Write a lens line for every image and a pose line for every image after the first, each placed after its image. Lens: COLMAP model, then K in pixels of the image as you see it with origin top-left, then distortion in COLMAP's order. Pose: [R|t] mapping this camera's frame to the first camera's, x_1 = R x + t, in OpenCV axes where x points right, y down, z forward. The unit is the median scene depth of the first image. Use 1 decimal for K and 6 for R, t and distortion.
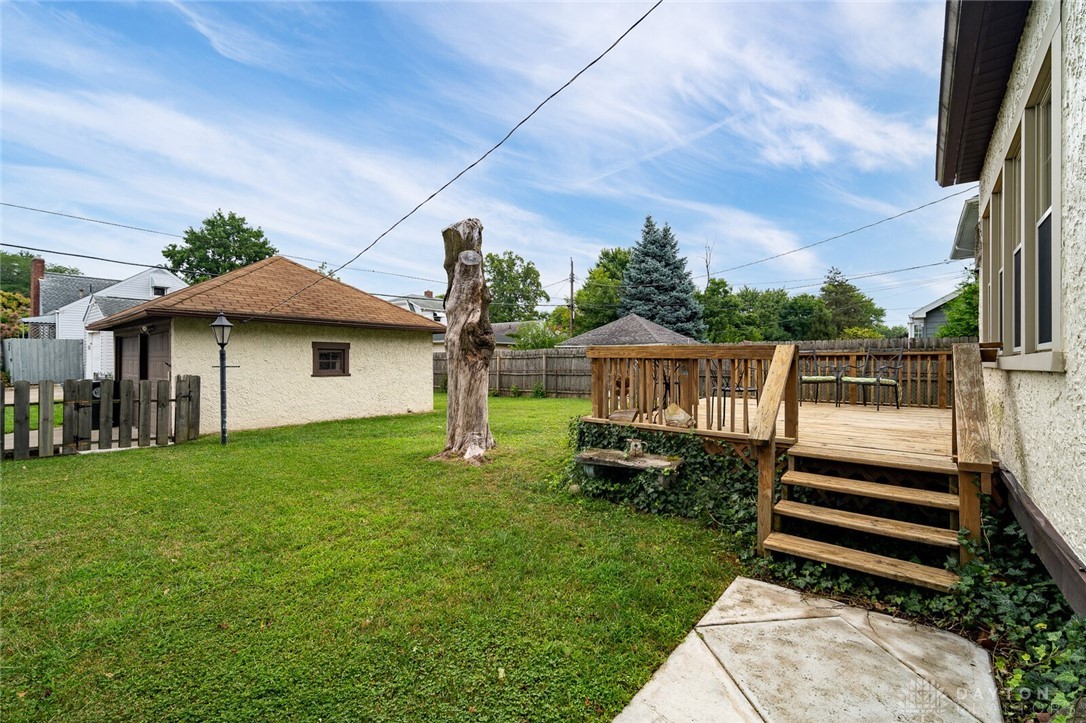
lens RADIAL K [[470.6, 0, 543.0], [0, 470.6, 361.5], [0, 0, 1]] dist [-0.000315, -0.000046]
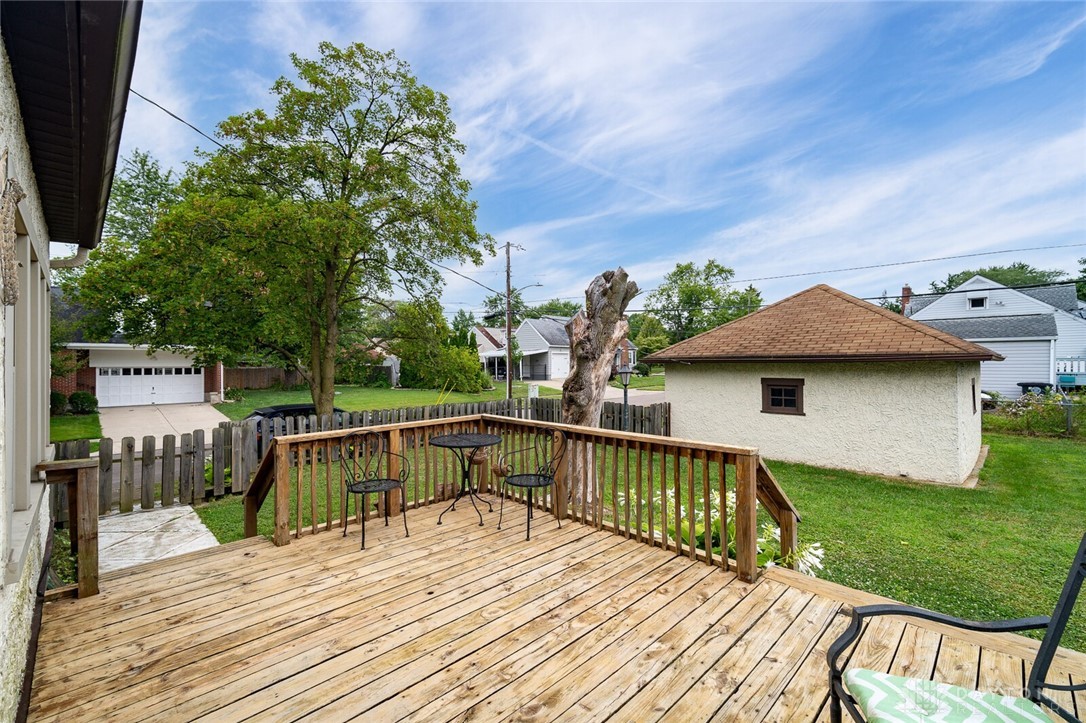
lens RADIAL K [[470.6, 0, 543.0], [0, 470.6, 361.5], [0, 0, 1]] dist [-0.000315, -0.000046]
pose [[-0.110153, -0.006998, -0.993890, 0.542526], [0.001107, 0.999974, -0.007163, -0.067711], [0.993914, -0.001889, -0.110142, 0.625877]]
